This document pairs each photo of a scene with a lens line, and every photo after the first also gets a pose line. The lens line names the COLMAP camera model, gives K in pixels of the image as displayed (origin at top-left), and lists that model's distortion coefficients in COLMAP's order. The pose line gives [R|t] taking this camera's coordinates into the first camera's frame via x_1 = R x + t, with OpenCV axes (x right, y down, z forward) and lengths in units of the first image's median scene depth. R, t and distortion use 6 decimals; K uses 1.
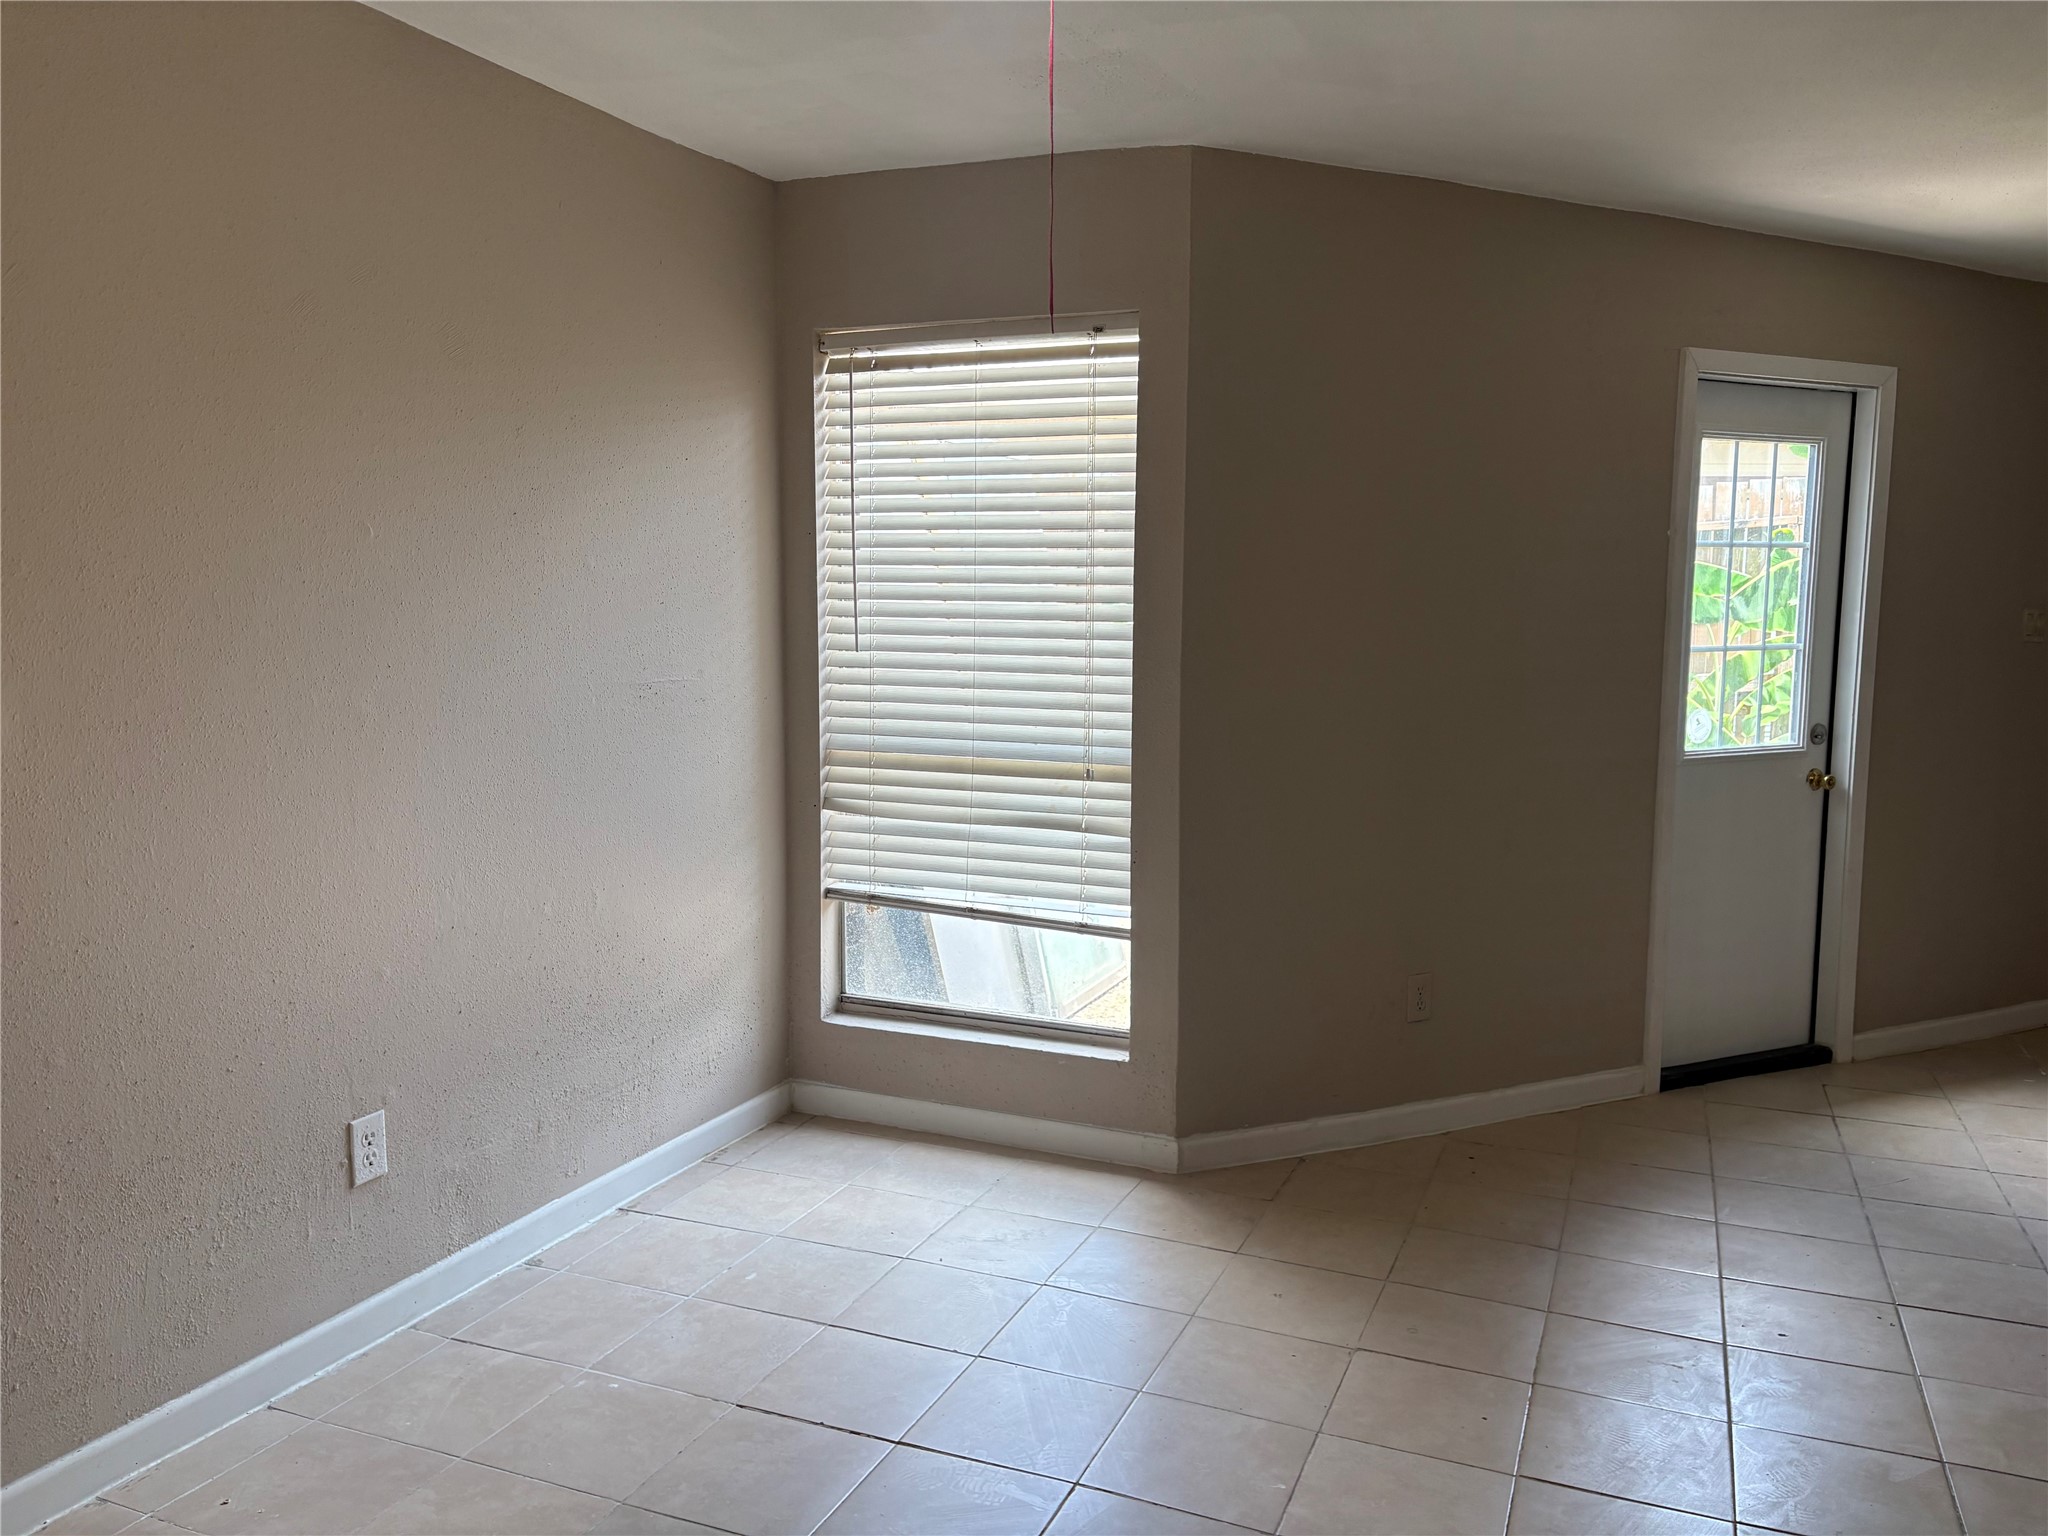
lens RADIAL K [[1564.3, 0, 1024.0], [0, 1564.3, 768.0], [0, 0, 1]] dist [0.010051, -0.002081]
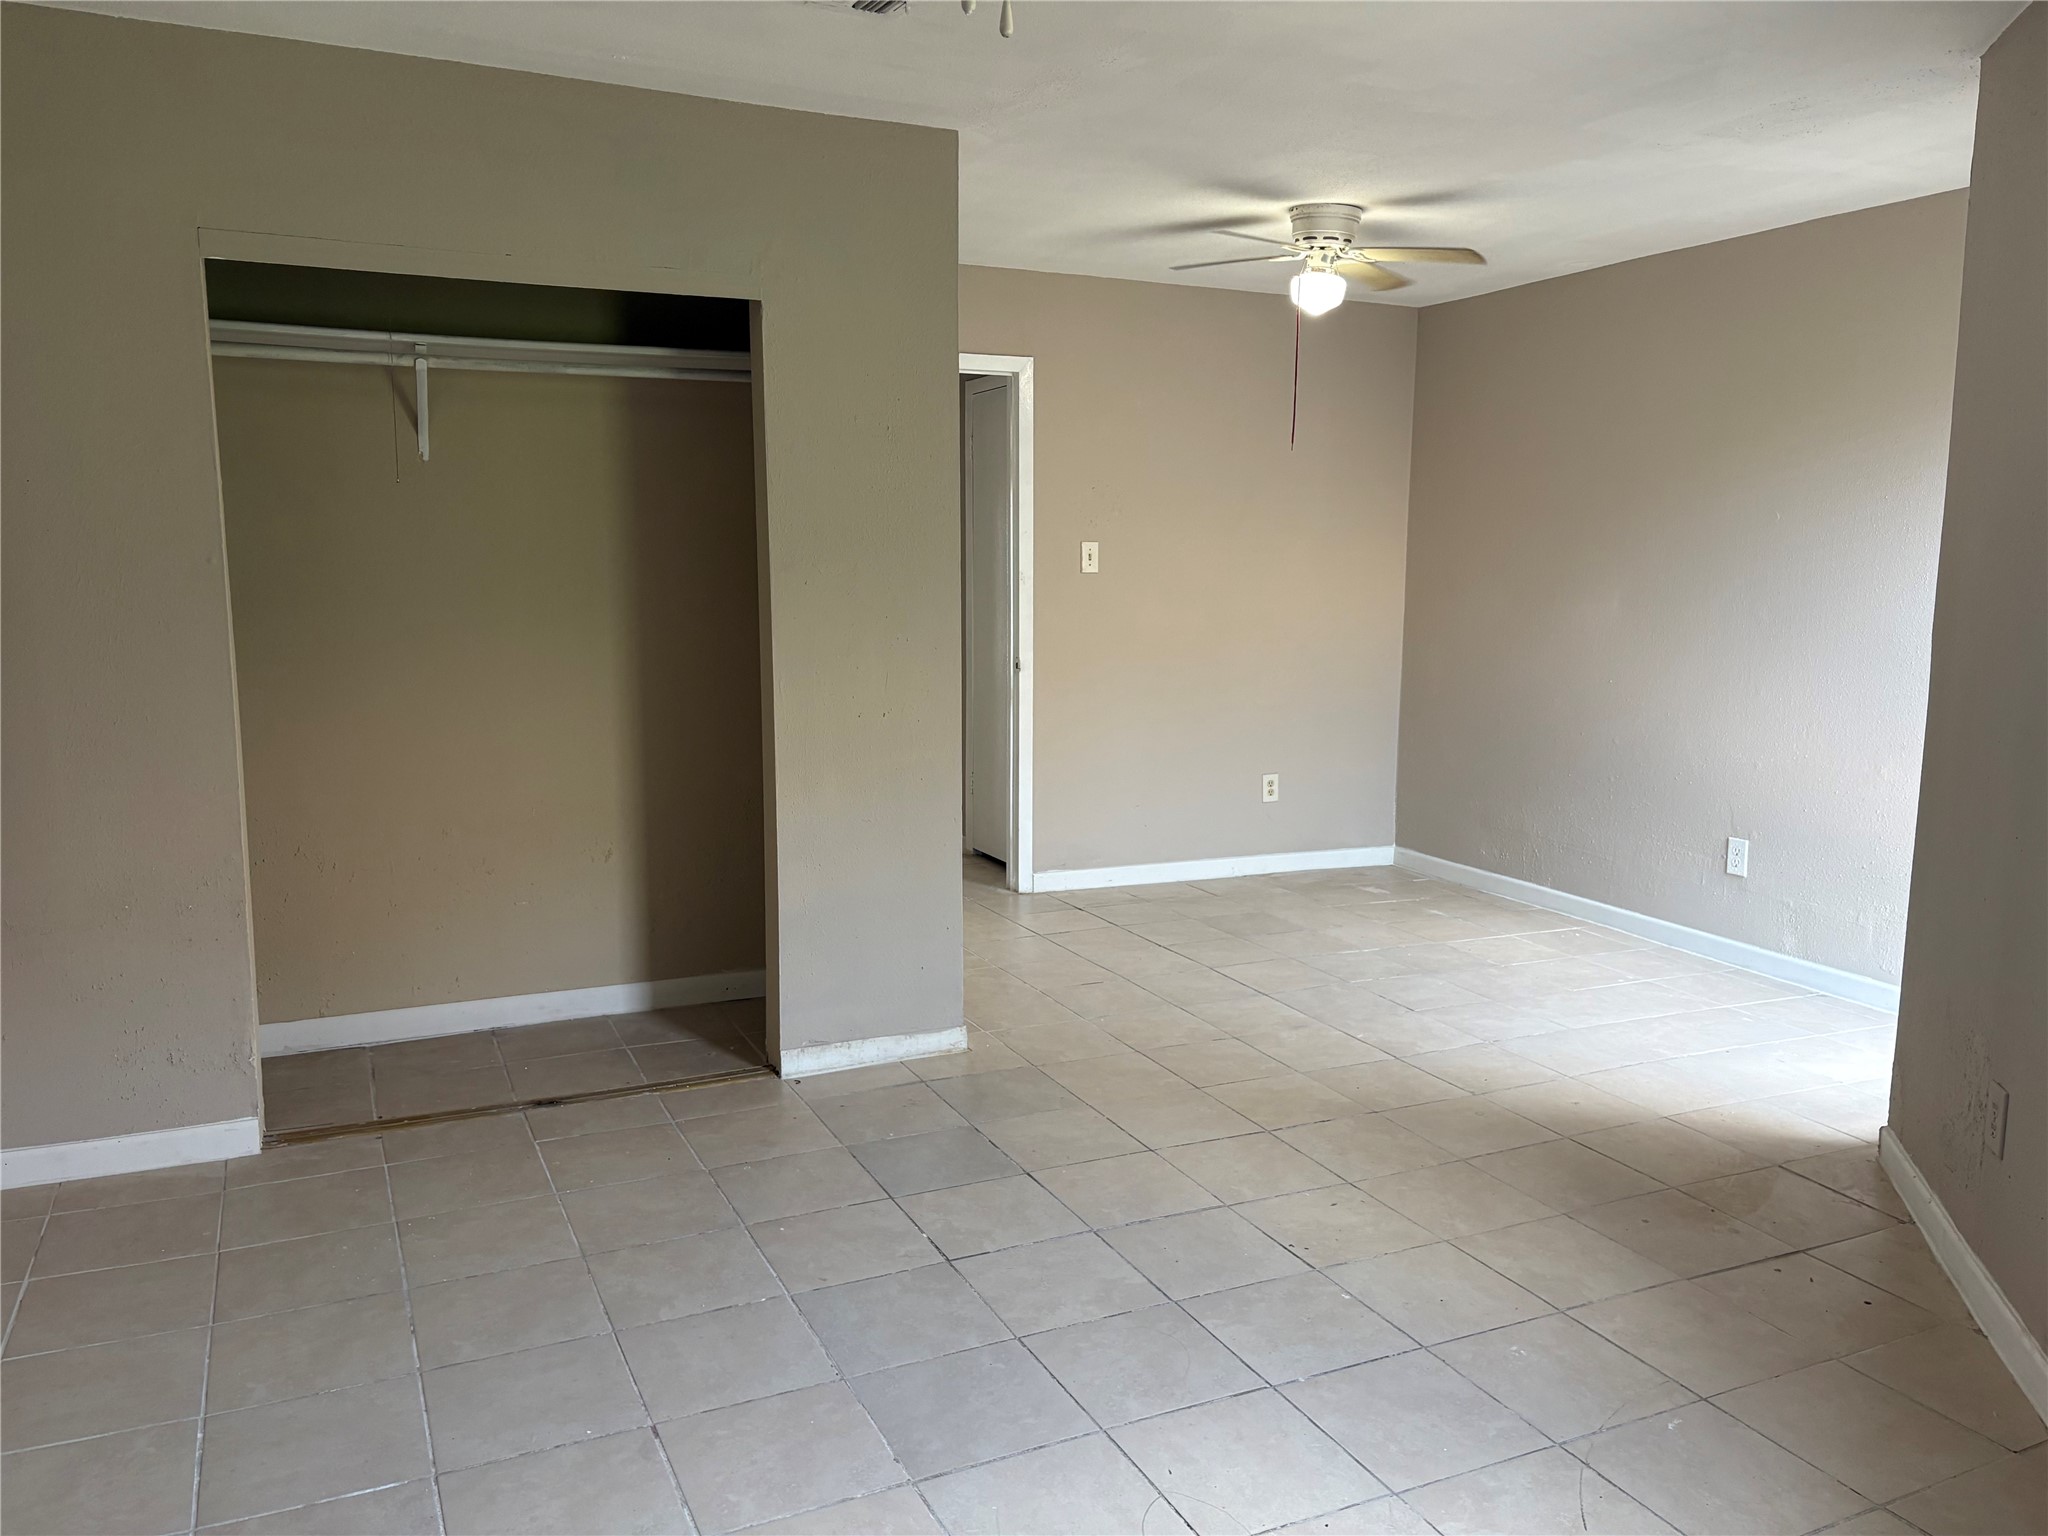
lens RADIAL K [[1564.3, 0, 1024.0], [0, 1564.3, 768.0], [0, 0, 1]] dist [0.010051, -0.002081]
pose [[-0.672967, 0.092314, -0.733890, 1.453318], [-0.088926, 0.974888, 0.204172, -0.155600], [0.734308, 0.202663, -0.647858, 1.531666]]
